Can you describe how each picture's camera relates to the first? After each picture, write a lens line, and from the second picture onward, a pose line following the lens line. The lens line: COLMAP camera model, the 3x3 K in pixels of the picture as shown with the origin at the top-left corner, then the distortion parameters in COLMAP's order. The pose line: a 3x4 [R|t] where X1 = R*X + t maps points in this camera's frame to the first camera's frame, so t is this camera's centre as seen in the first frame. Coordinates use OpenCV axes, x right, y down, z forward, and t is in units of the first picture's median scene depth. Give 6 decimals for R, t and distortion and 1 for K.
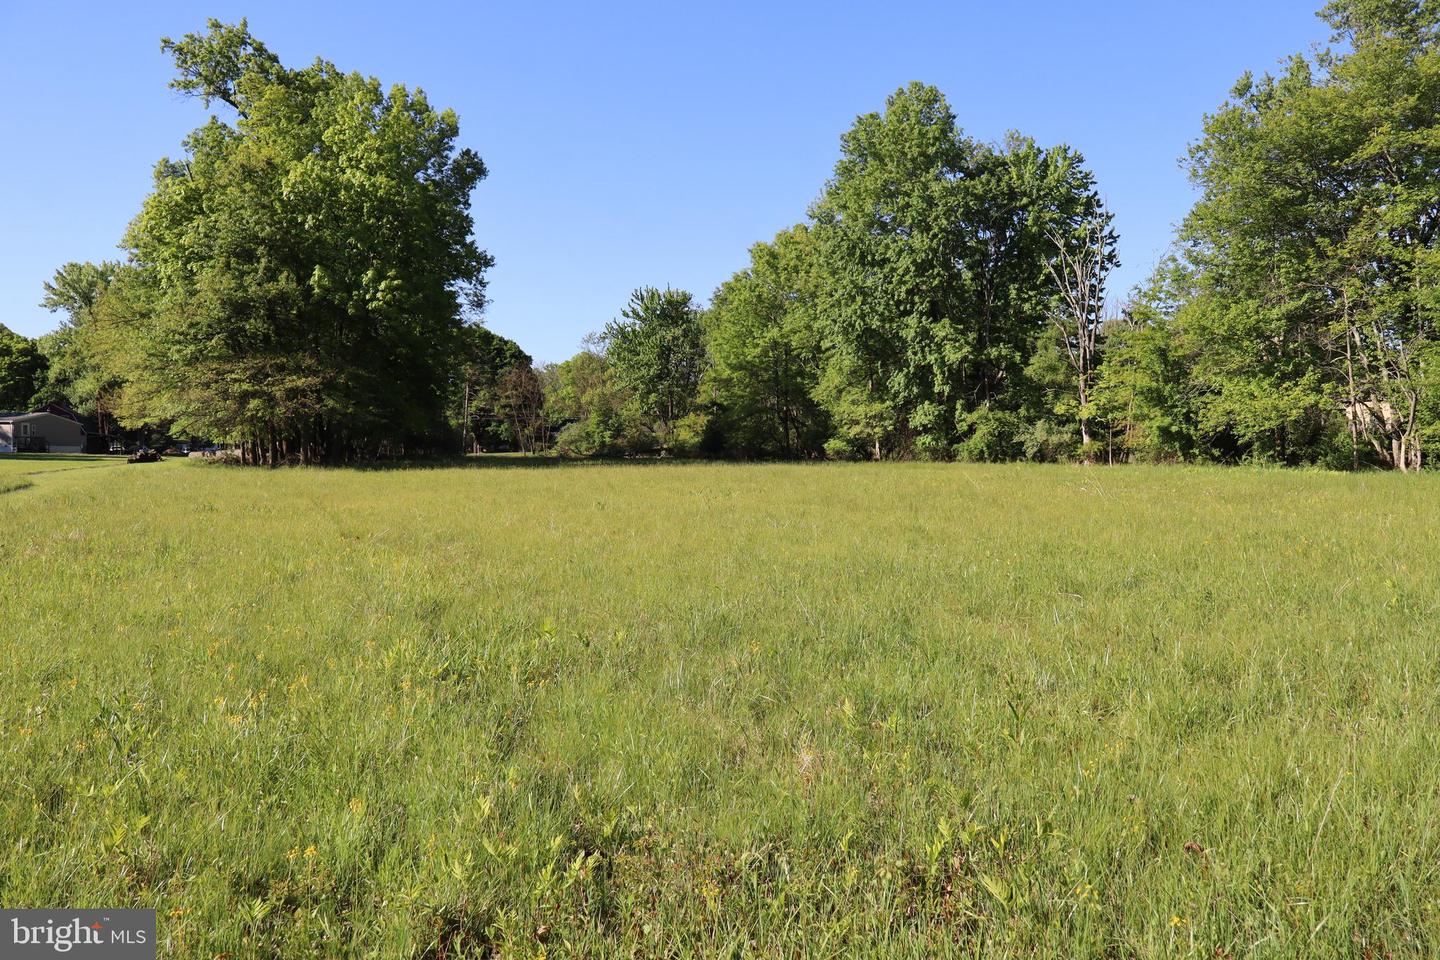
lens RADIAL K [[1183.1, 0, 717.0], [0, 1183.1, 484.7], [0, 0, 1]] dist [-0.015785, -0.000792]
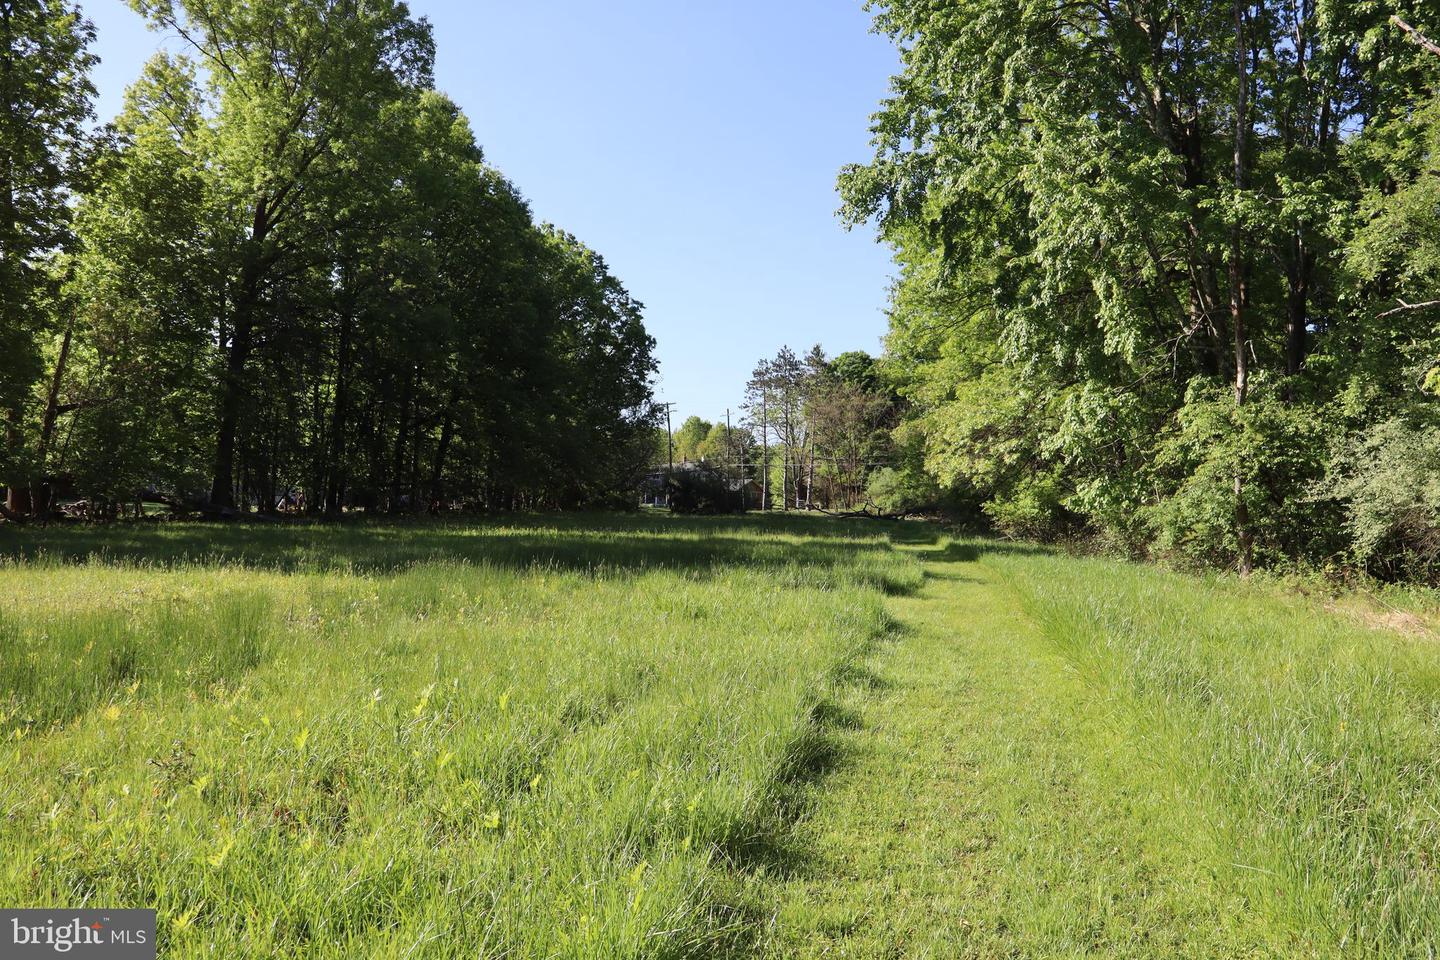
lens RADIAL K [[1183.1, 0, 714.0], [0, 1183.1, 475.9], [0, 0, 1]] dist [-0.015785, -0.000792]
pose [[0.874809, 0.001702, -0.484465, 0.256671], [-0.027083, 0.998602, -0.045397, -0.024660], [0.483710, 0.052834, 0.873632, 0.657880]]
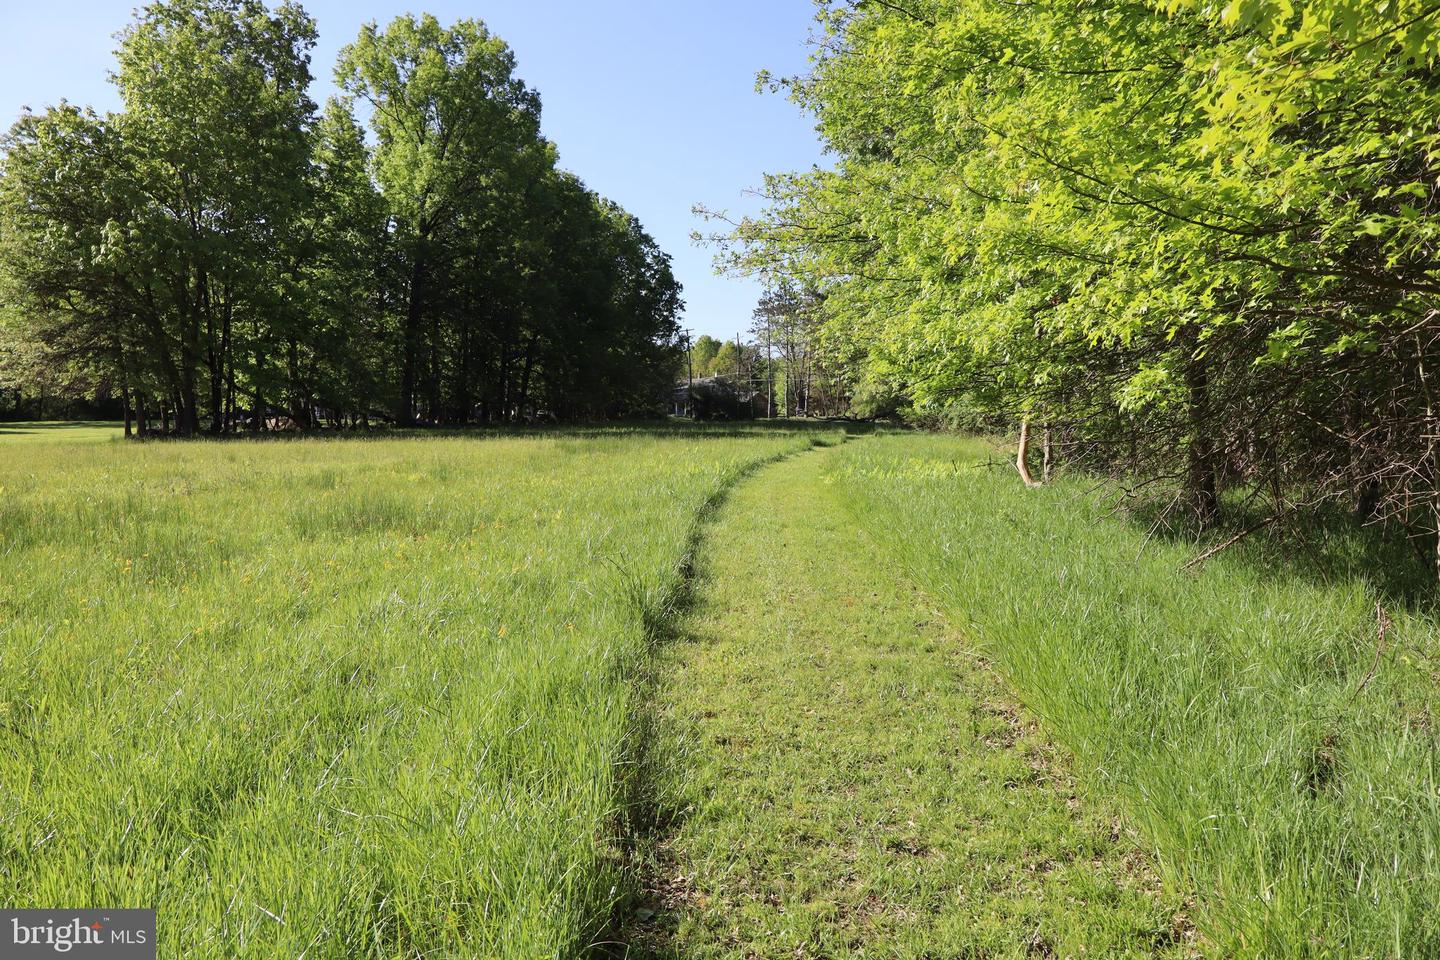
lens RADIAL K [[1183.1, 0, 727.3], [0, 1183.1, 477.7], [0, 0, 1]] dist [-0.015785, -0.000792]
pose [[0.877787, 0.022797, -0.478509, 0.422657], [-0.008862, 0.999469, 0.031361, -0.013979], [0.478969, -0.023288, 0.877523, 0.329400]]
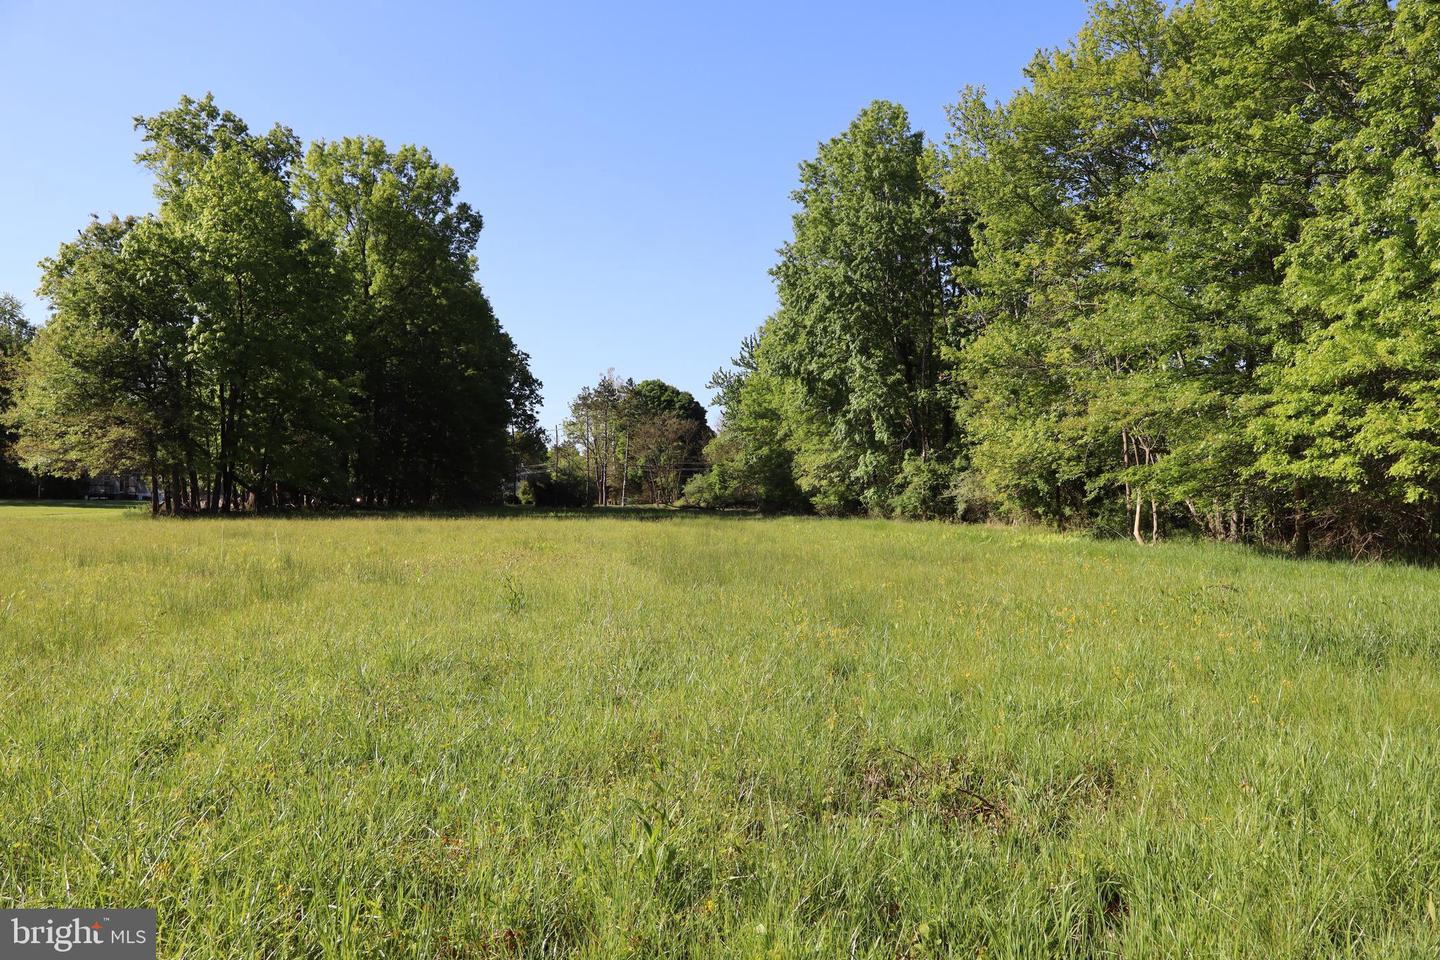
lens RADIAL K [[1183.1, 0, 723.7], [0, 1183.1, 479.1], [0, 0, 1]] dist [-0.015785, -0.000792]
pose [[0.963579, 0.003651, -0.267399, 0.318830], [-0.016423, 0.998827, -0.045544, -0.006698], [0.266920, 0.048277, 0.962509, 0.114252]]
